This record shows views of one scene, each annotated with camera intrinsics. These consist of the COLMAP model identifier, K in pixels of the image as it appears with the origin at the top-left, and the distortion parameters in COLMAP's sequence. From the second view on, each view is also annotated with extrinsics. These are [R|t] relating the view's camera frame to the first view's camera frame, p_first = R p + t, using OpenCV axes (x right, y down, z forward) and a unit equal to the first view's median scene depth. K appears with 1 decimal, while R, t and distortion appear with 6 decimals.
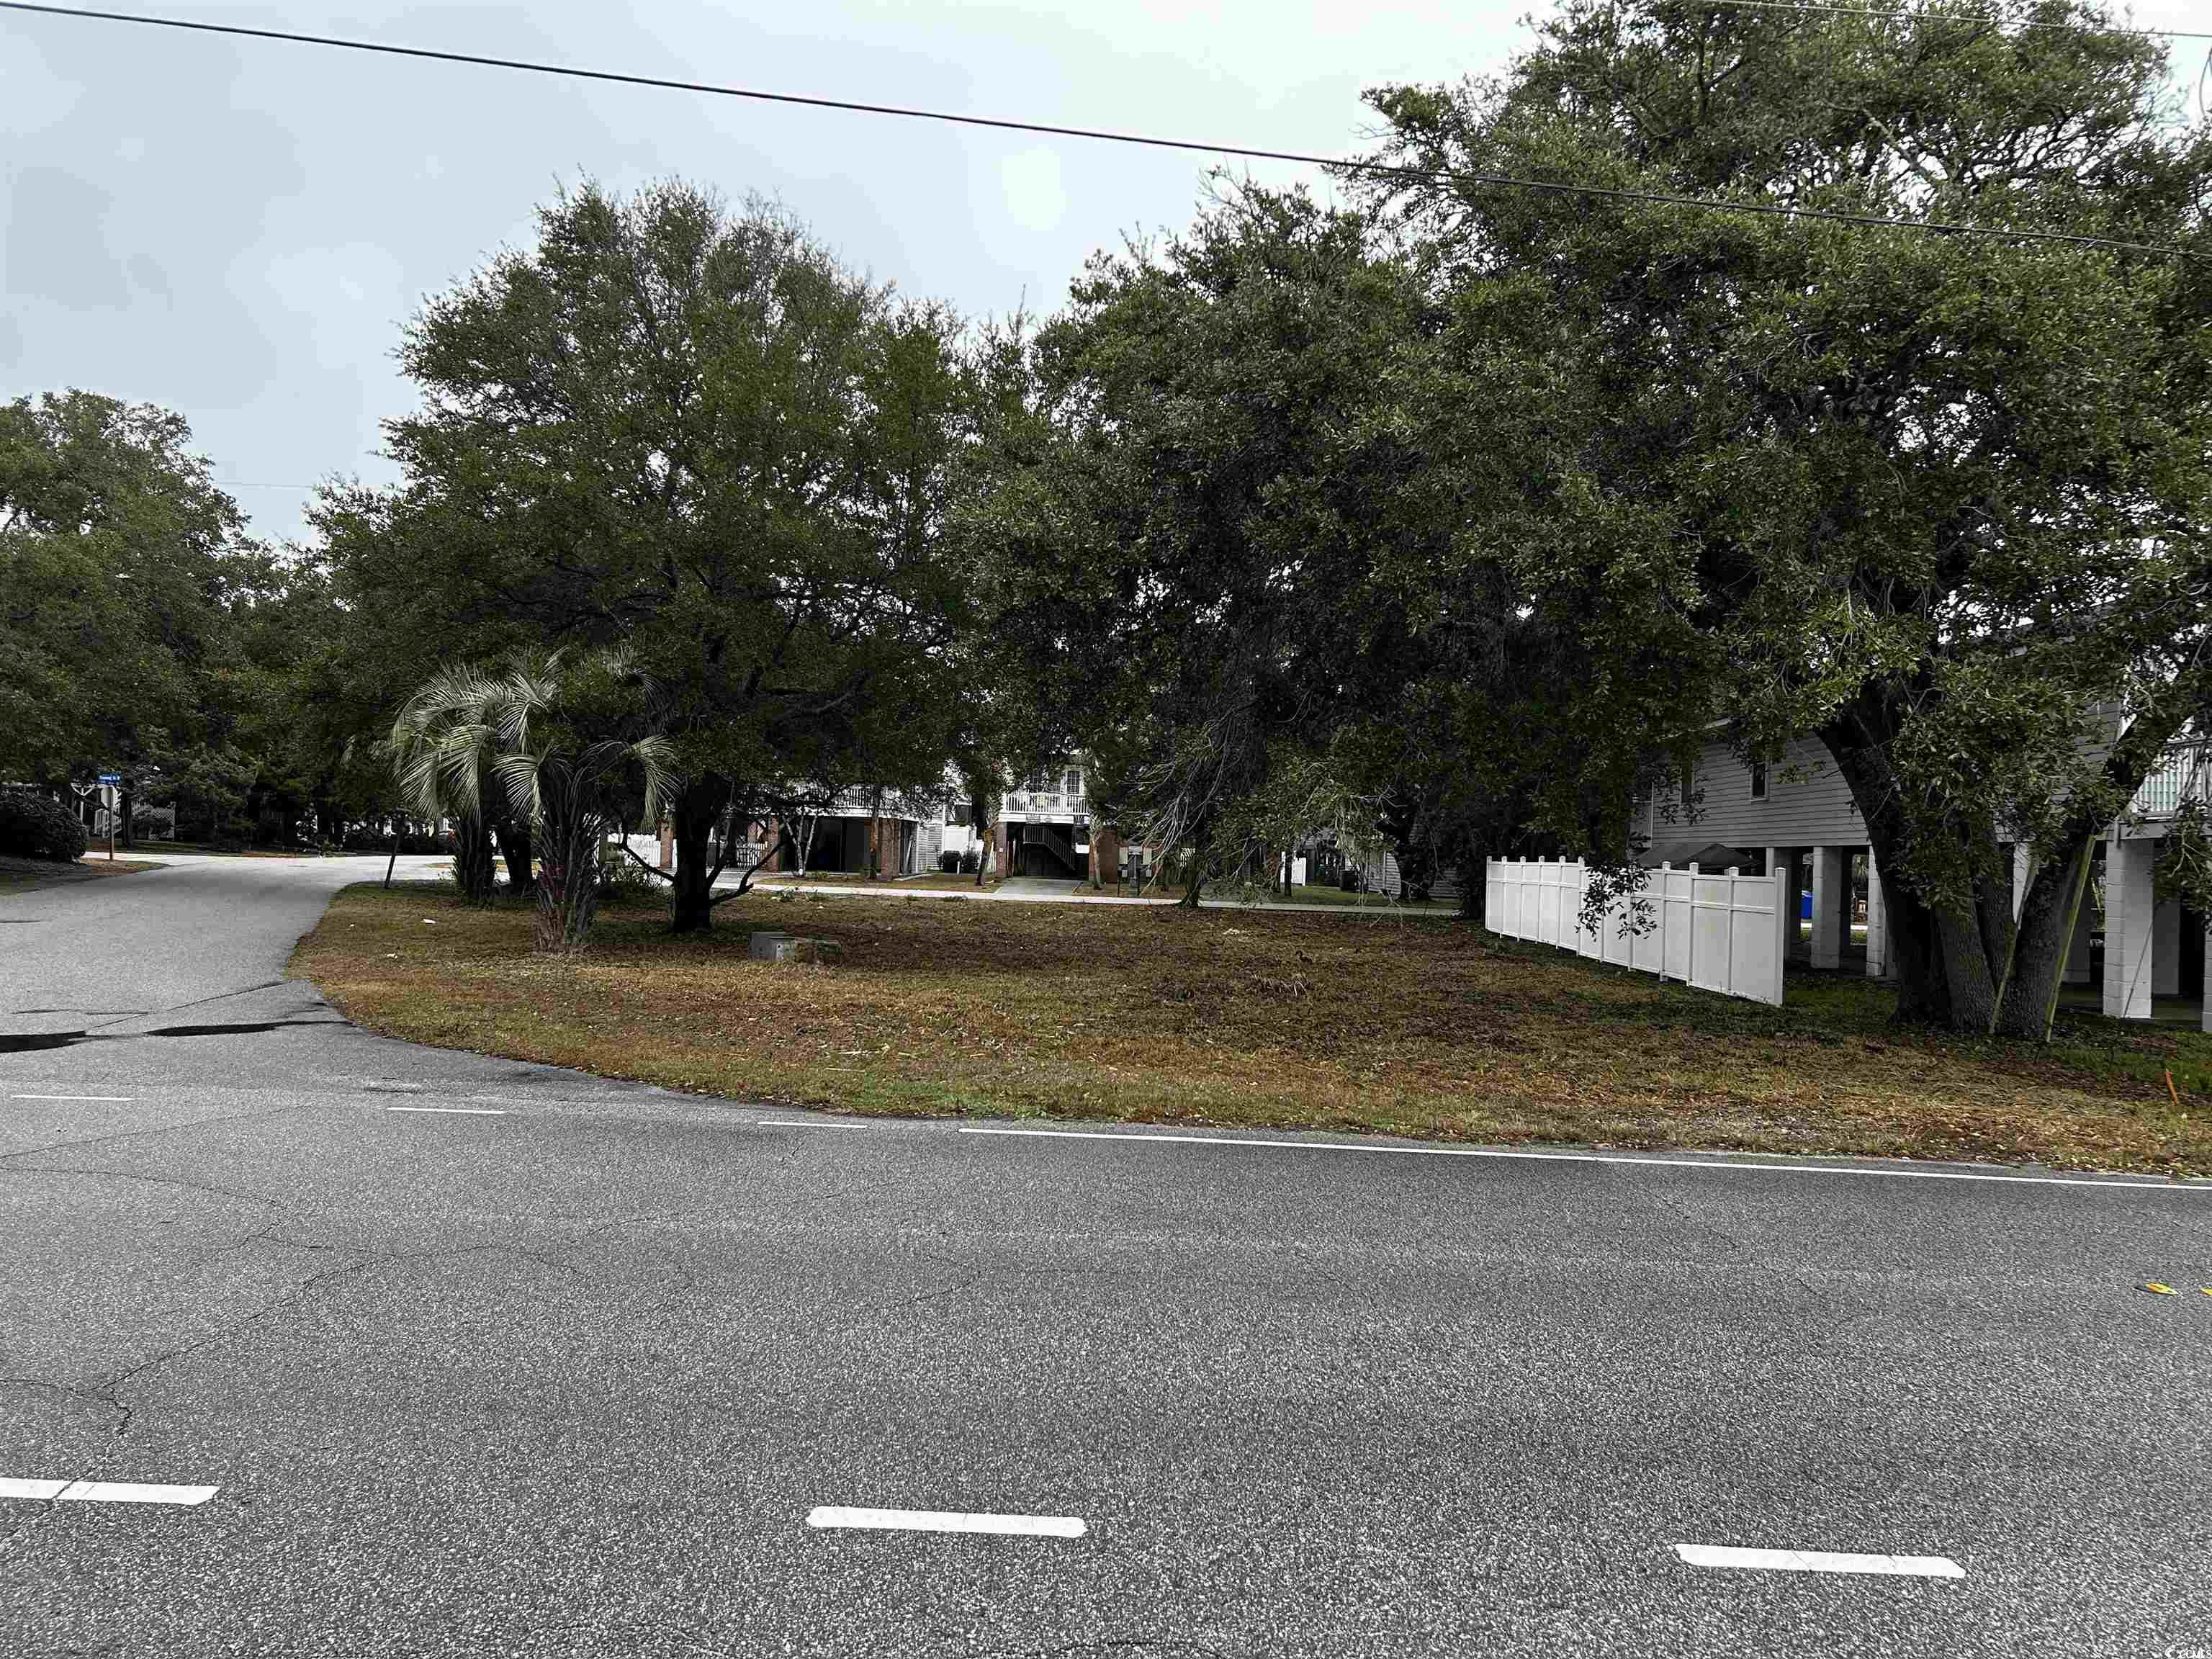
lens RADIAL K [[1673.5, 0, 1093.7], [0, 1673.5, 836.2], [0, 0, 1]] dist [0.063307, -0.051174]
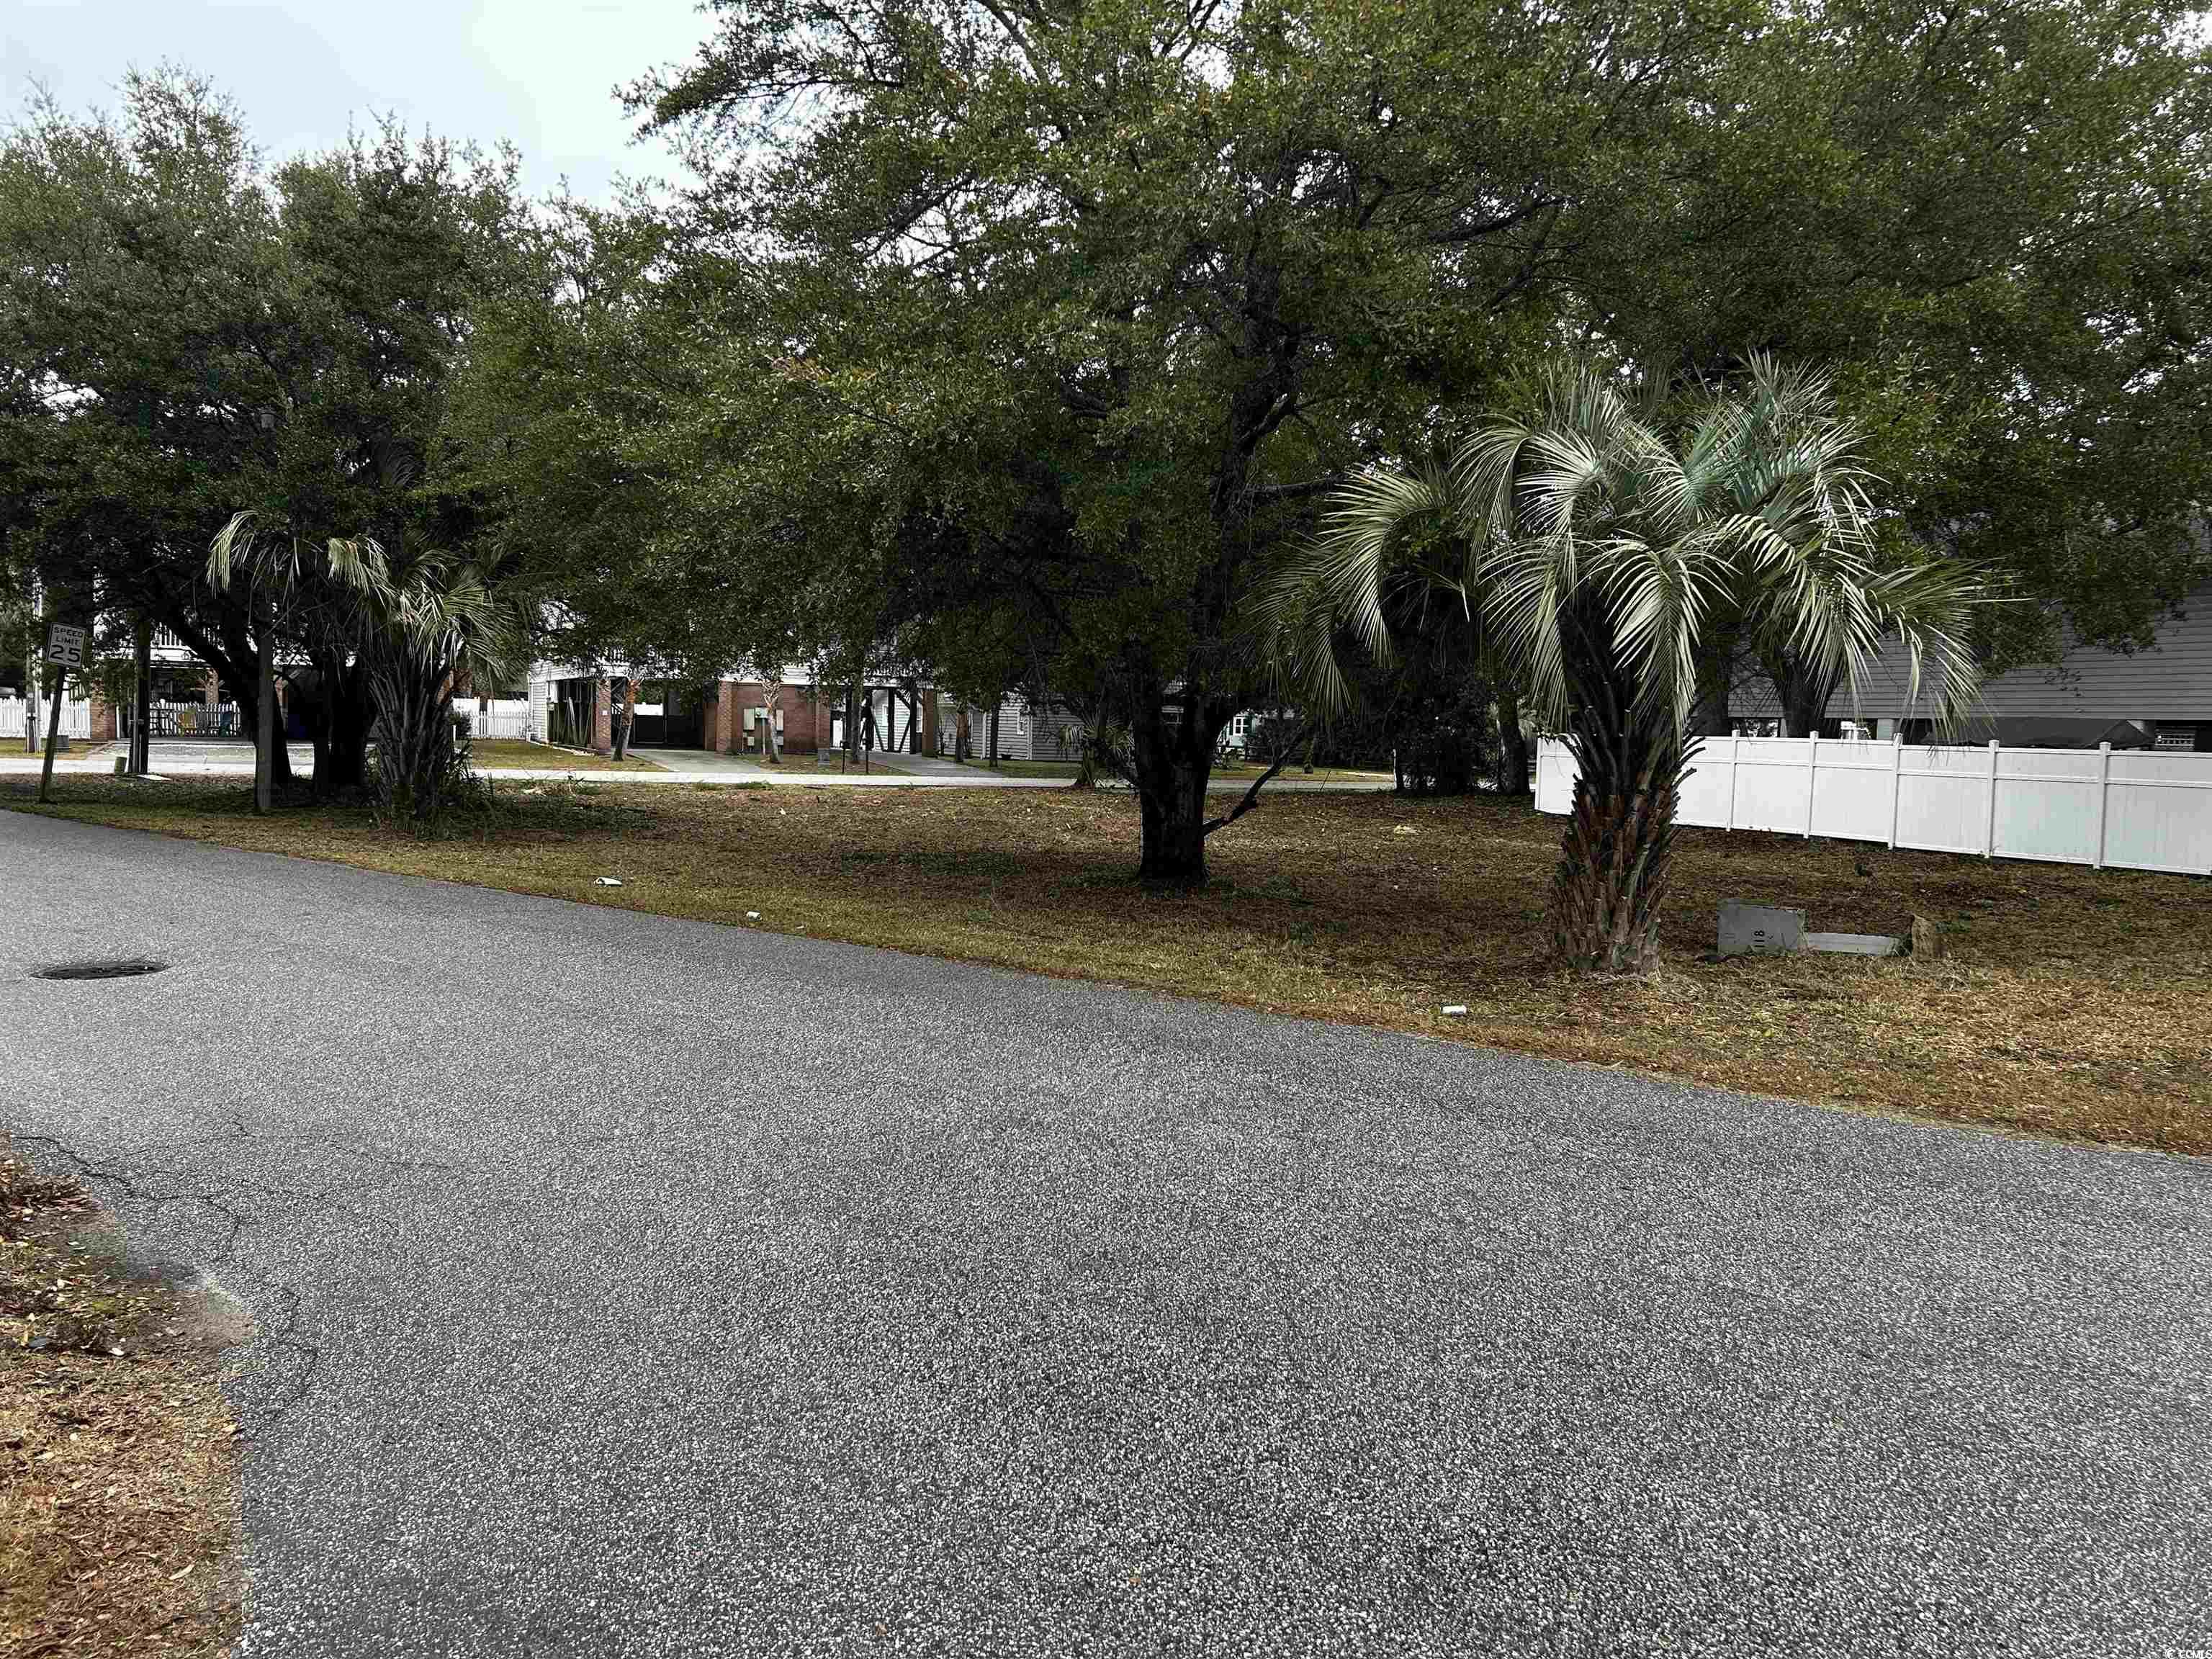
lens RADIAL K [[1673.5, 0, 1090.7], [0, 1673.5, 822.2], [0, 0, 1]] dist [0.063307, -0.051174]
pose [[0.884869, -0.036112, 0.464438, -0.586023], [-0.002224, 0.996652, 0.081729, -0.014937], [-0.465835, -0.073352, 0.881826, 0.525959]]
